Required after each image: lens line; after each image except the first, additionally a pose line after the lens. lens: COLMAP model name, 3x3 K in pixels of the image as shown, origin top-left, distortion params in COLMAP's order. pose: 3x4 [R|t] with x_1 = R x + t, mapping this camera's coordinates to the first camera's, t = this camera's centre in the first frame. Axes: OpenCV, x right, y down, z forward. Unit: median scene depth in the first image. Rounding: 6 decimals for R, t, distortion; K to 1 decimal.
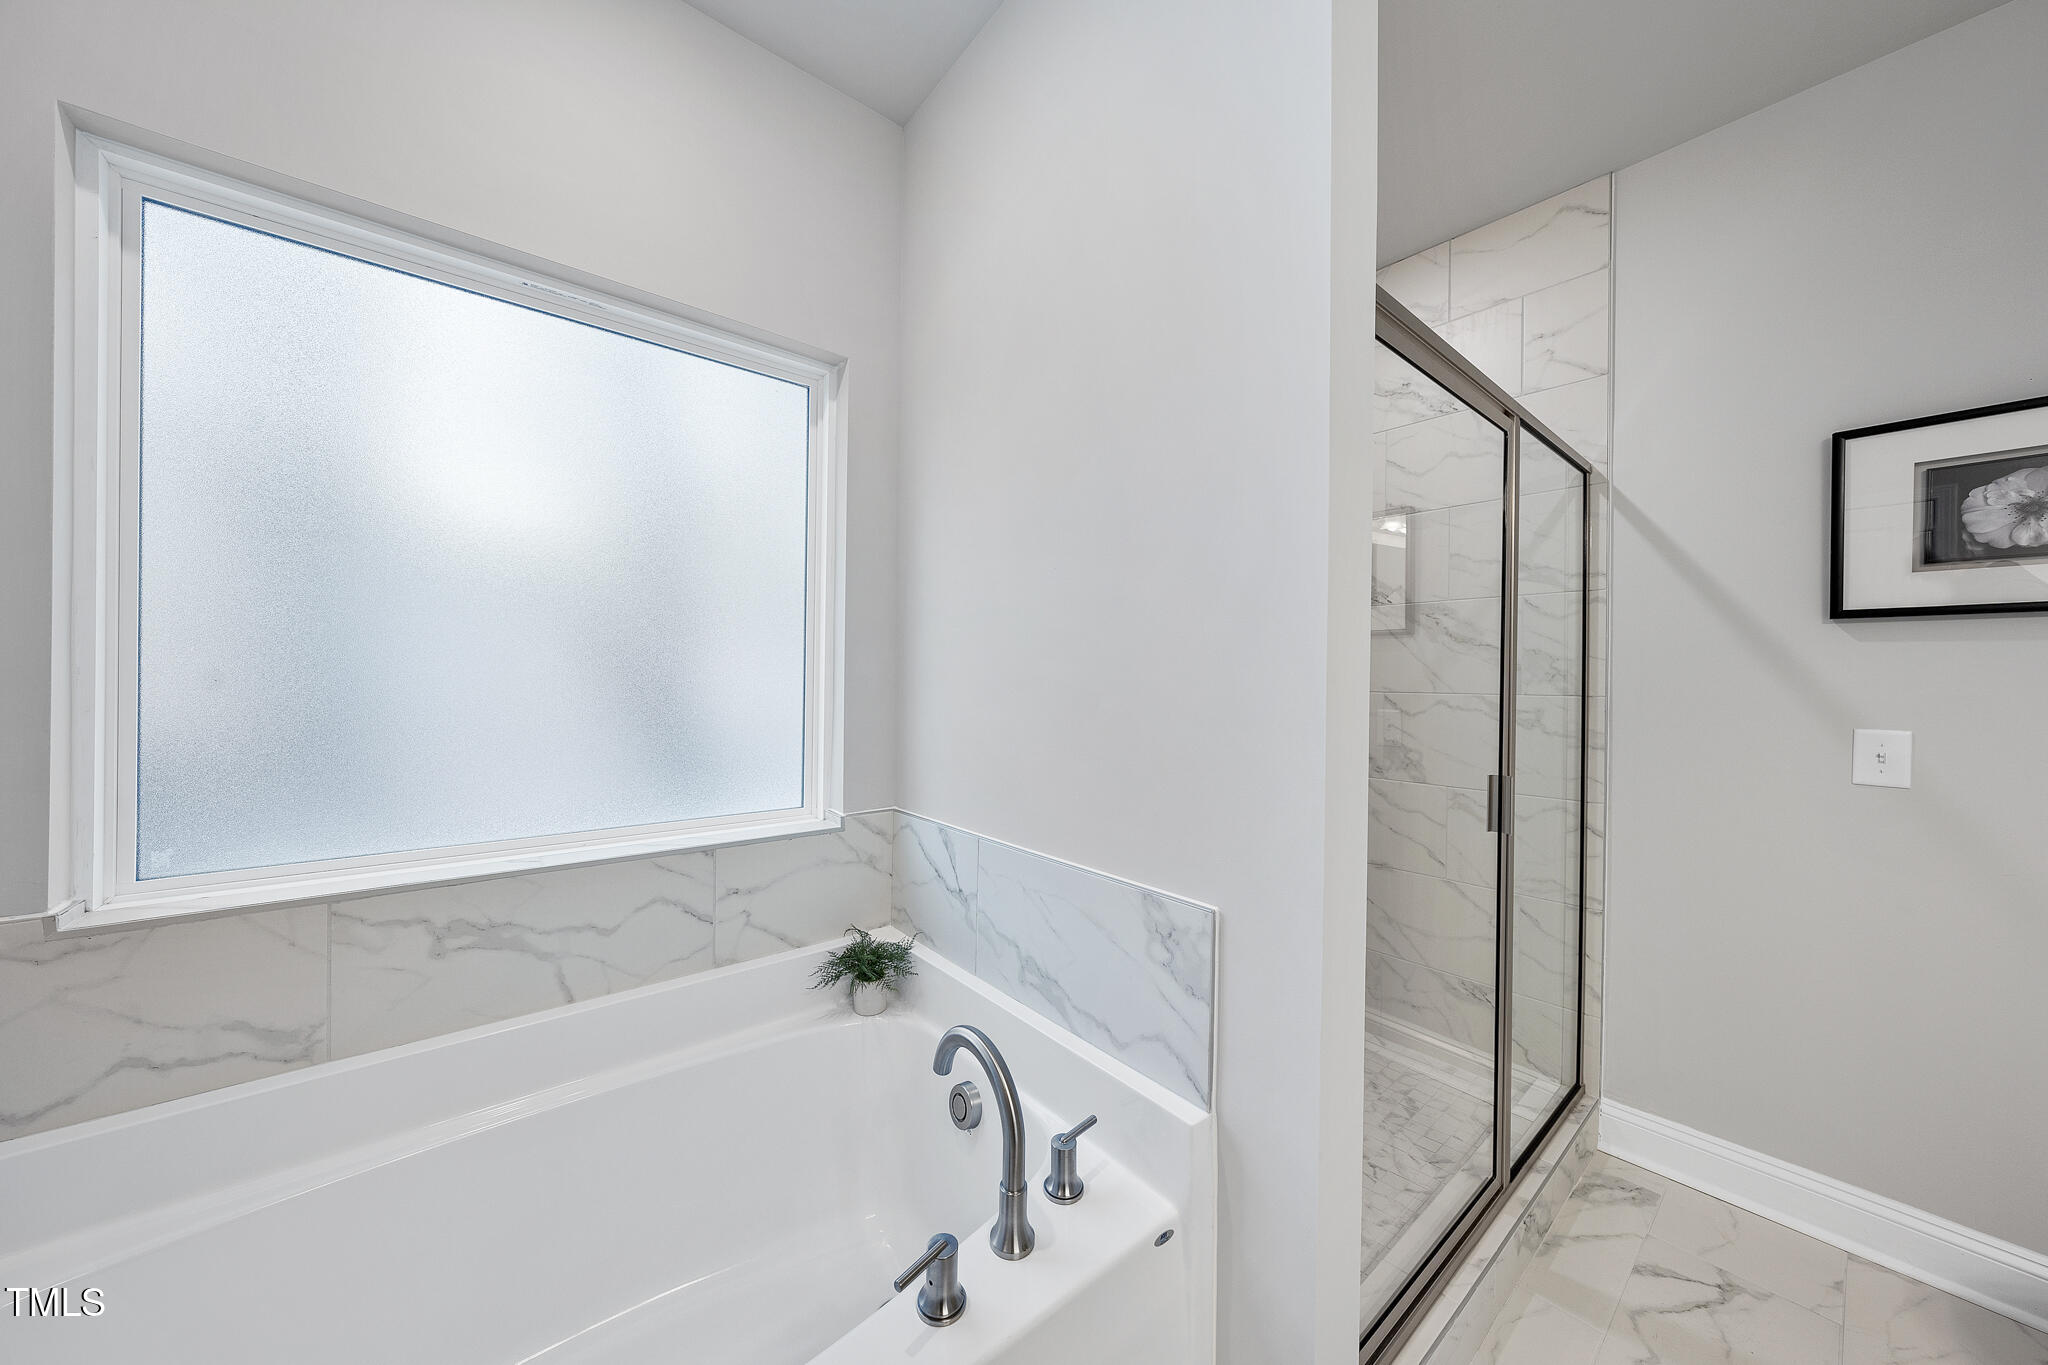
lens RADIAL K [[701.5, 0, 1024.8], [0, 701.5, 683.0], [0, 0, 1]] dist [-0.000699, 0.000150]
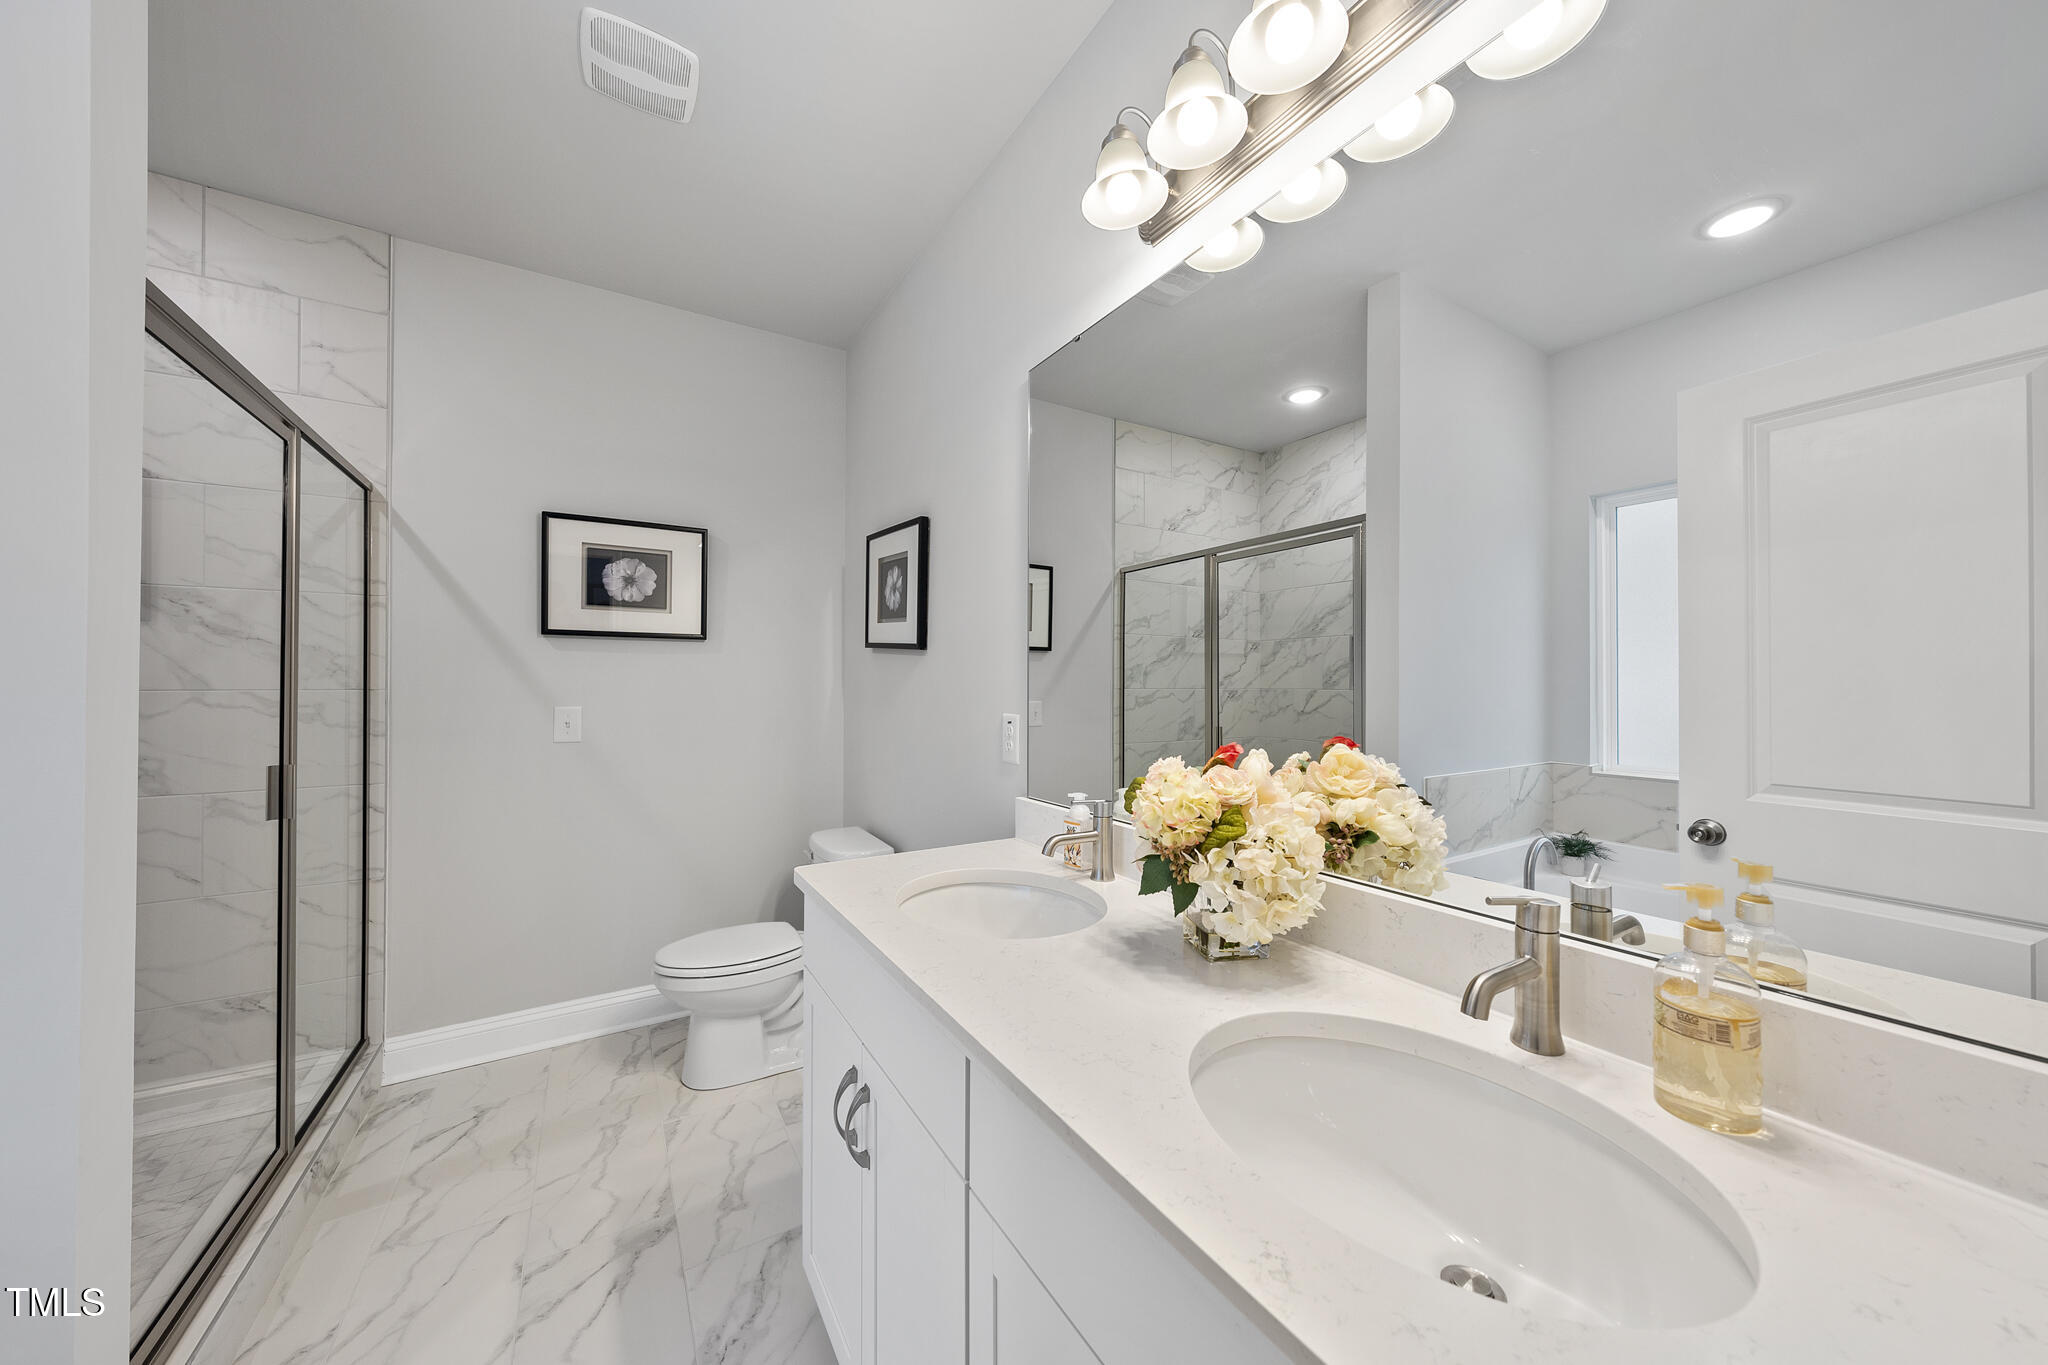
lens RADIAL K [[701.5, 0, 1023.7], [0, 701.5, 678.8], [0, 0, 1]] dist [-0.000699, 0.000150]
pose [[0.141913, -0.001215, 0.989878, -0.166880], [0.006222, 0.999981, 0.000335, 0.008029], [-0.989860, 0.006112, 0.141918, -0.205173]]
